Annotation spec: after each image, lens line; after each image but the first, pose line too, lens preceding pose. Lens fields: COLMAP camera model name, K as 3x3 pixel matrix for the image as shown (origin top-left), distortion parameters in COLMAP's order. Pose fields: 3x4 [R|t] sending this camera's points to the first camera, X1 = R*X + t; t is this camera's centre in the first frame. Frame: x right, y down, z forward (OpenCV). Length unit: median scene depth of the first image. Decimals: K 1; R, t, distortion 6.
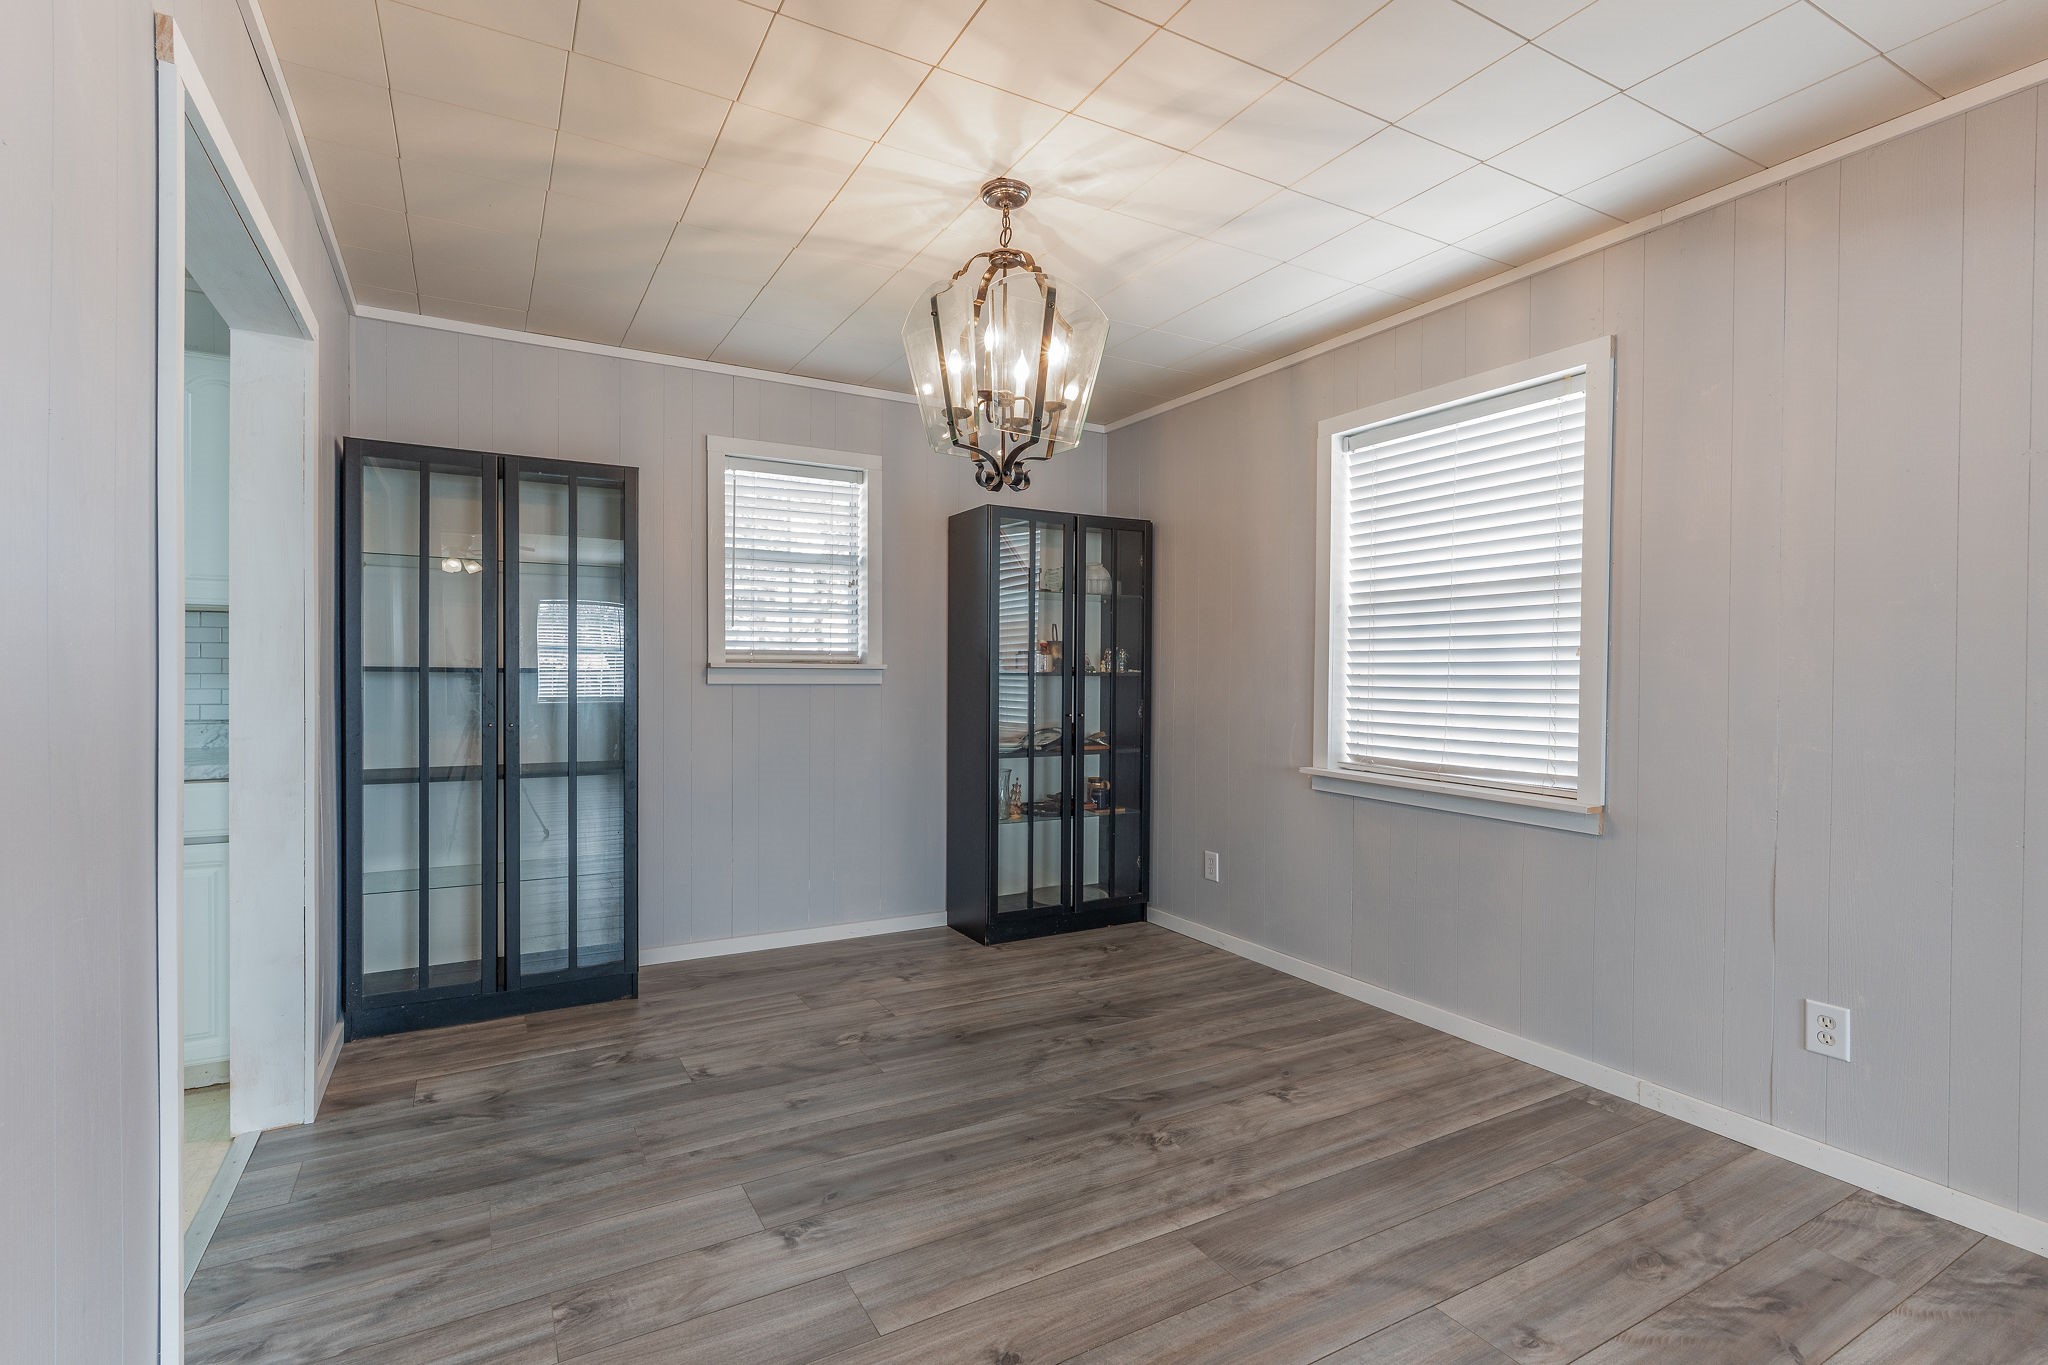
lens RADIAL K [[905.7, 0, 1024.0], [0, 905.7, 682.5], [0, 0, 1]] dist [-0.000238, -0.000088]
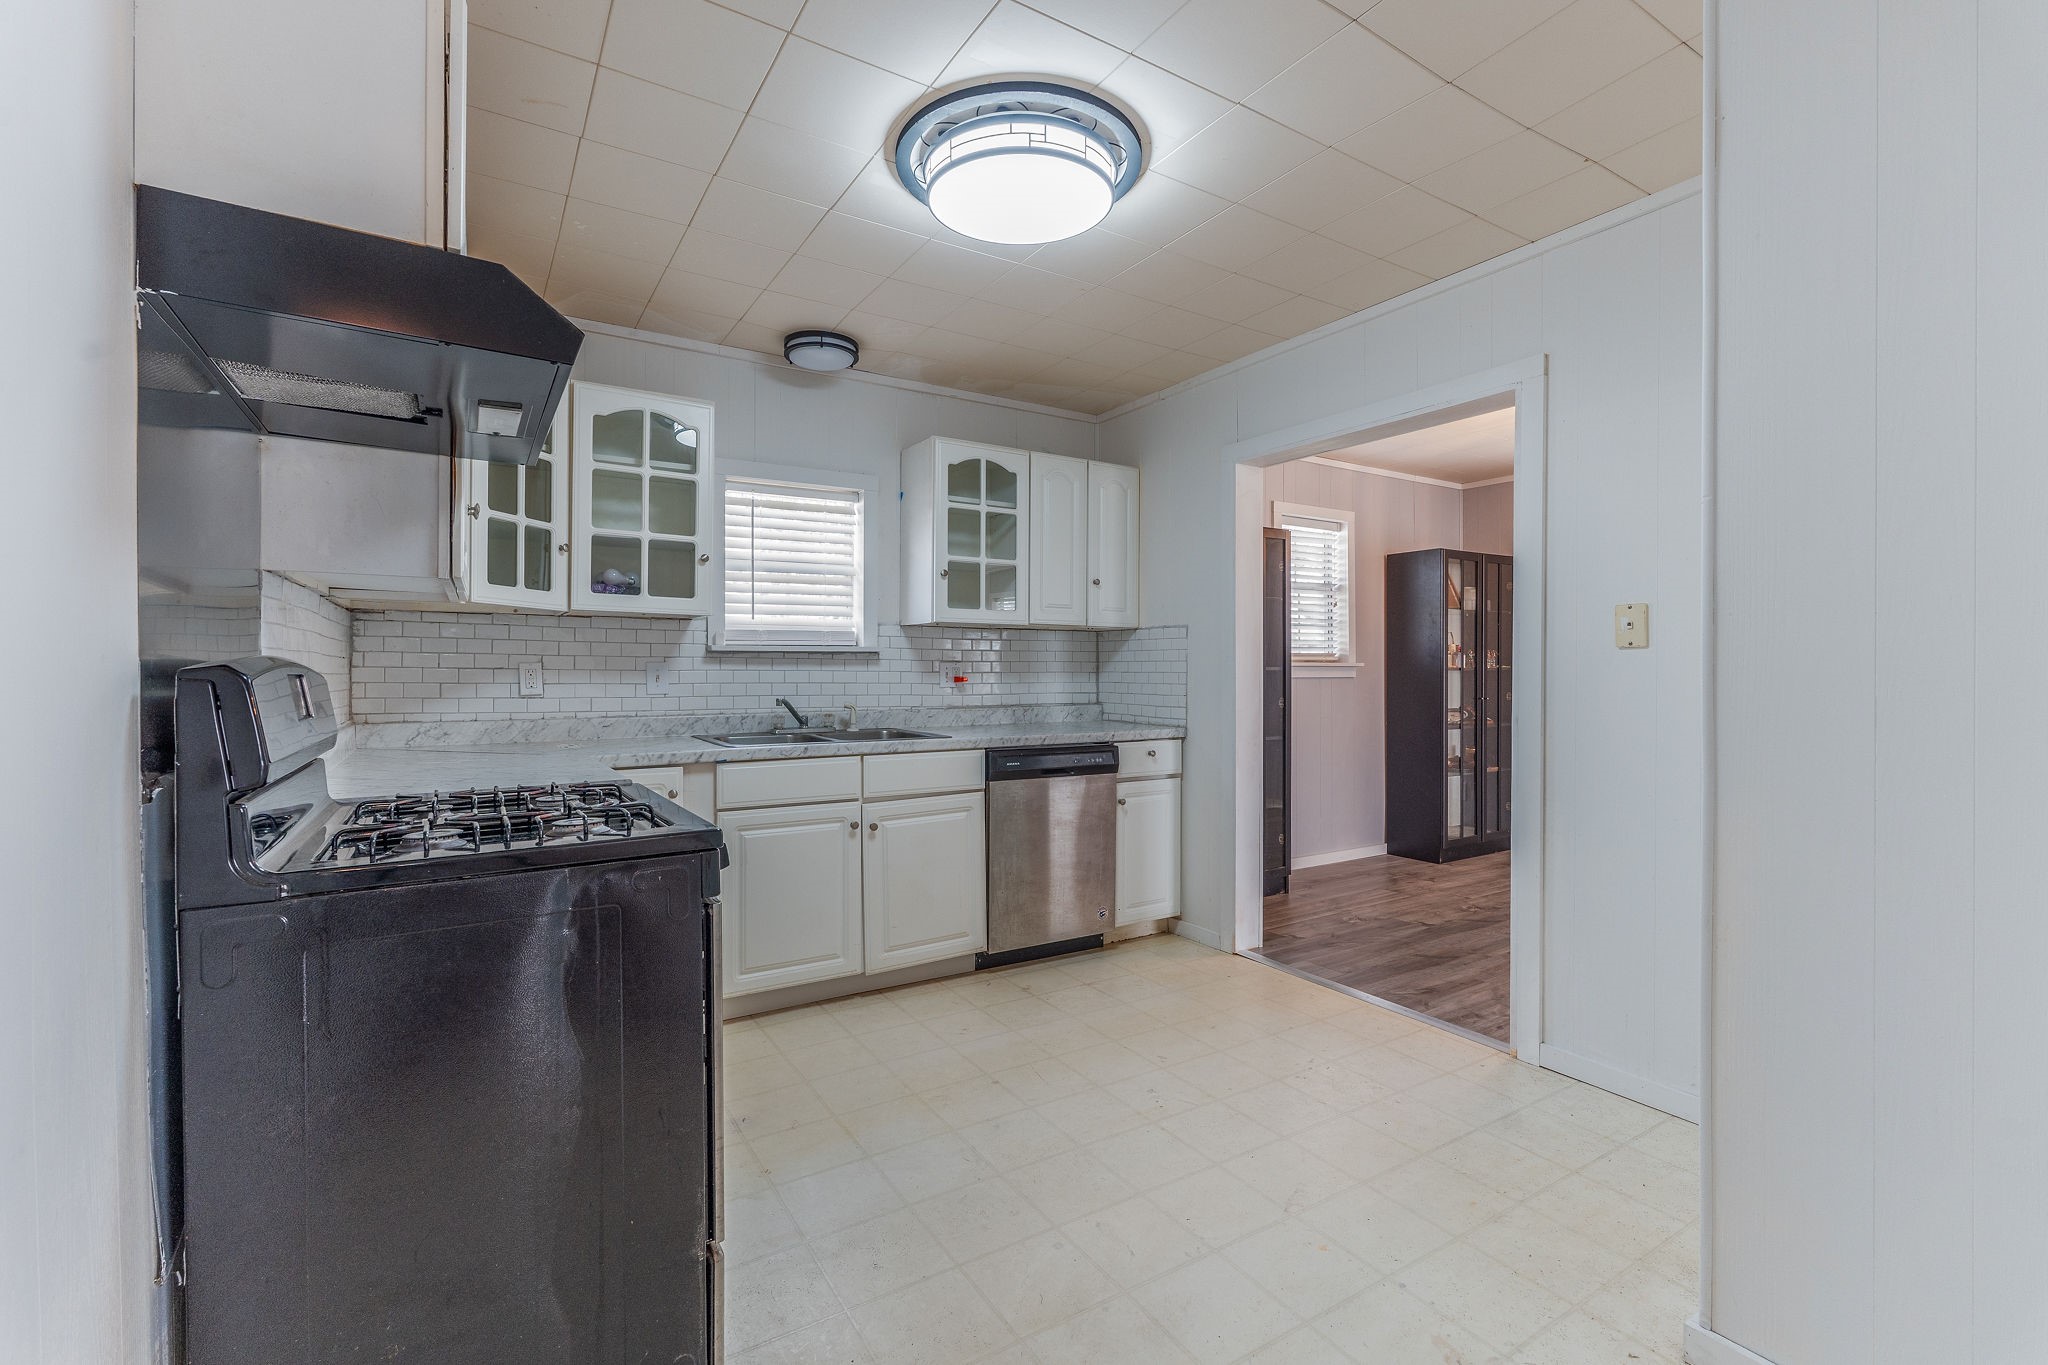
lens RADIAL K [[906.1, 0, 1012.9], [0, 906.1, 667.9], [0, 0, 1]] dist [-0.001212, -0.000314]
pose [[0.998828, -0.008772, 0.047594, -0.995717], [0.009348, 0.999886, -0.011897, -0.000327], [-0.047484, 0.012328, 0.998796, -0.471914]]
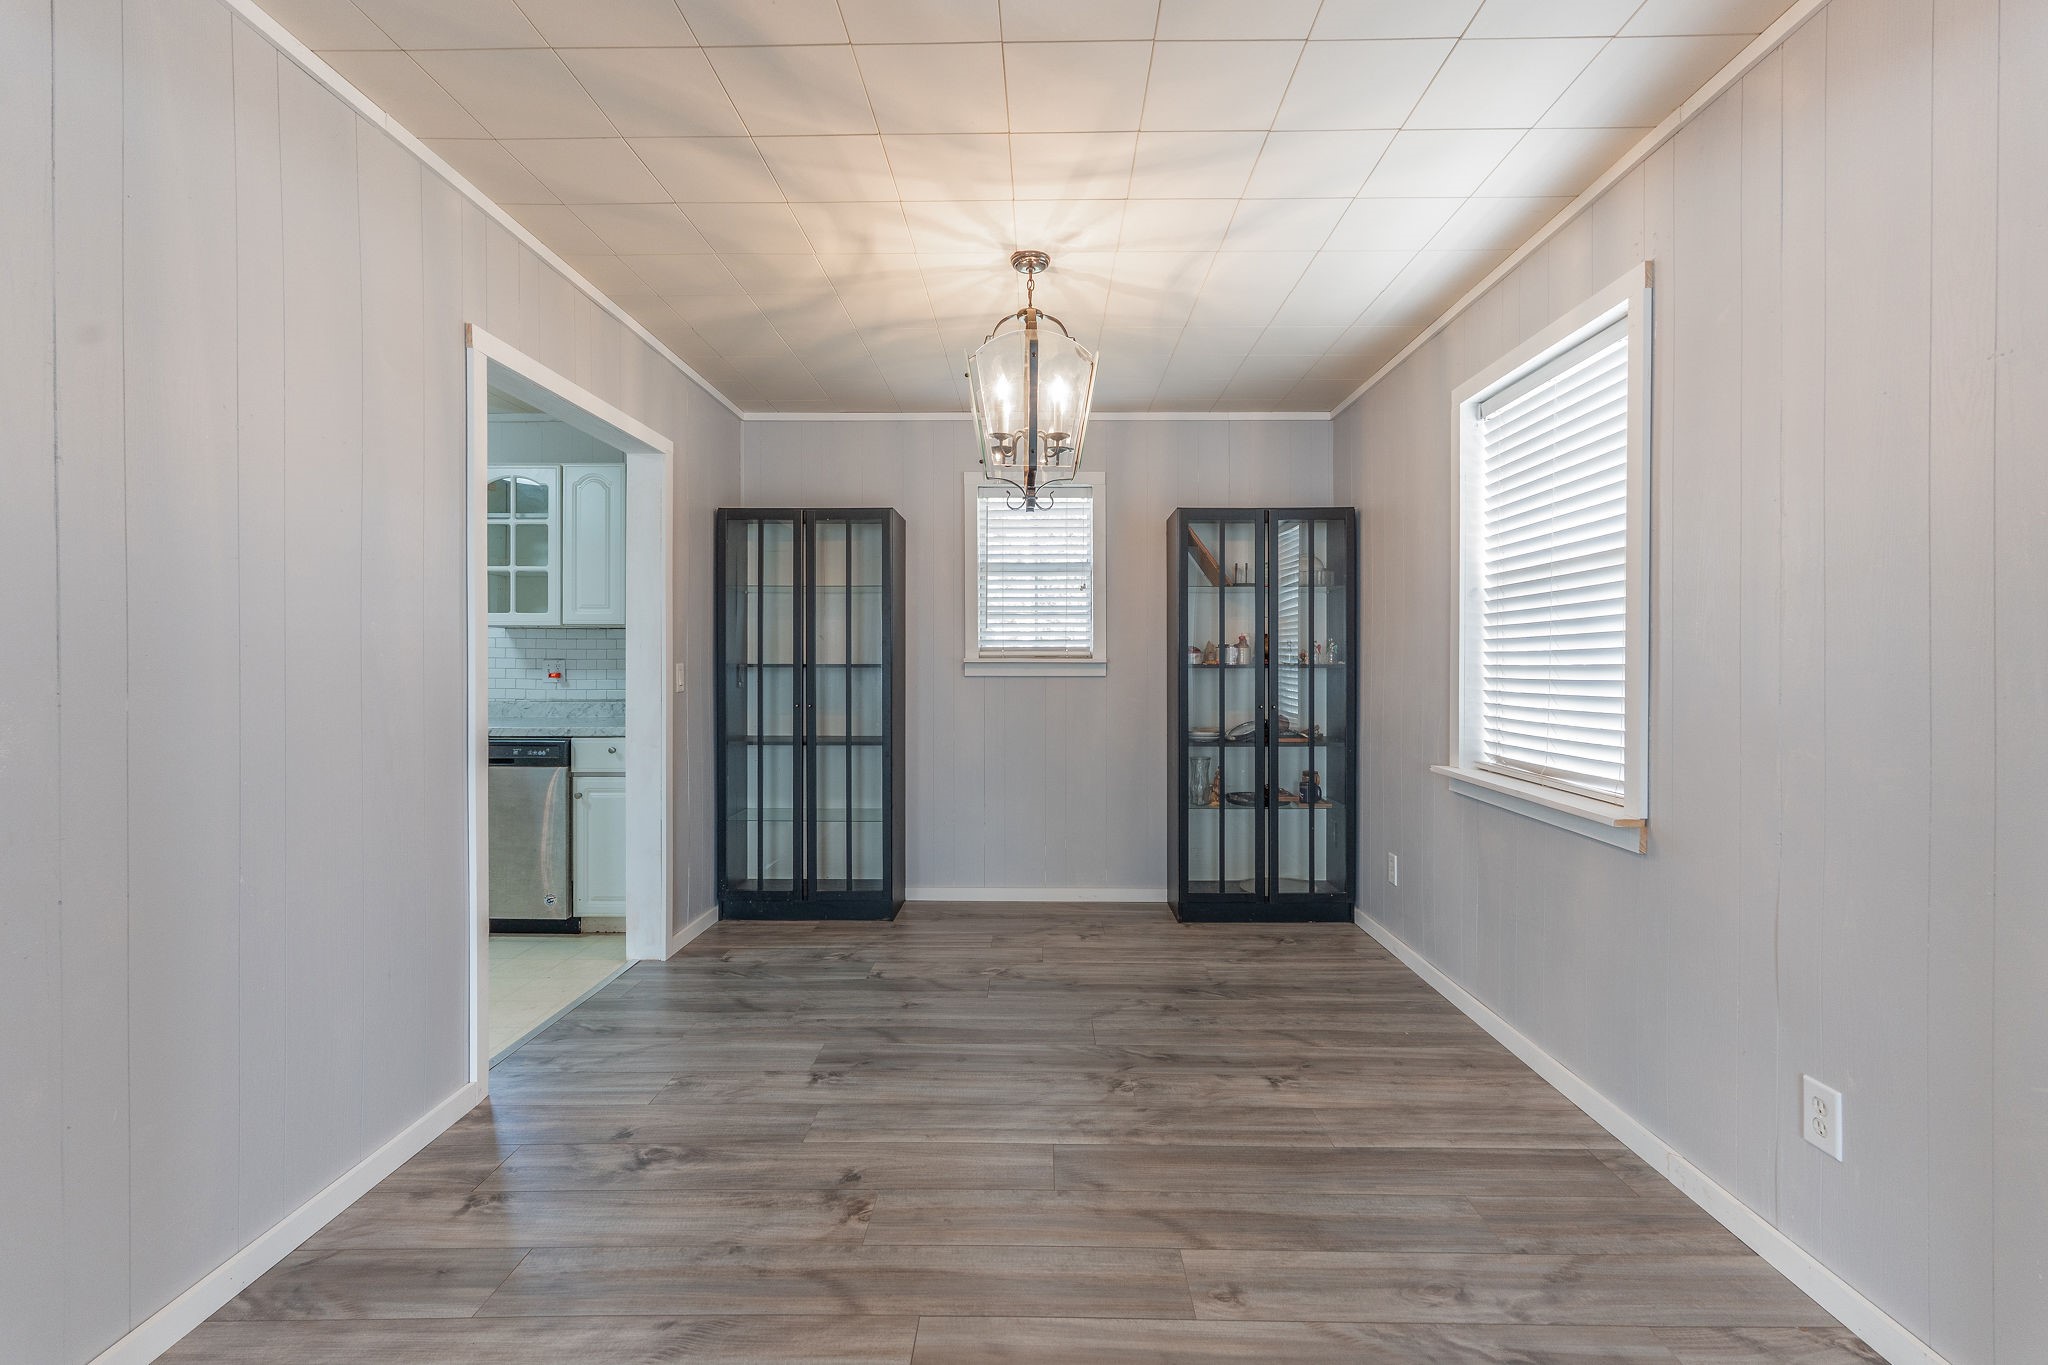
lens RADIAL K [[906.1, 0, 1012.9], [0, 906.1, 667.9], [0, 0, 1]] dist [-0.001212, -0.000314]
pose [[0.858466, -0.005347, -0.512843, 0.418022], [0.000645, 0.999956, -0.009347, 0.002284], [0.512871, 0.007694, 0.858431, -0.017871]]
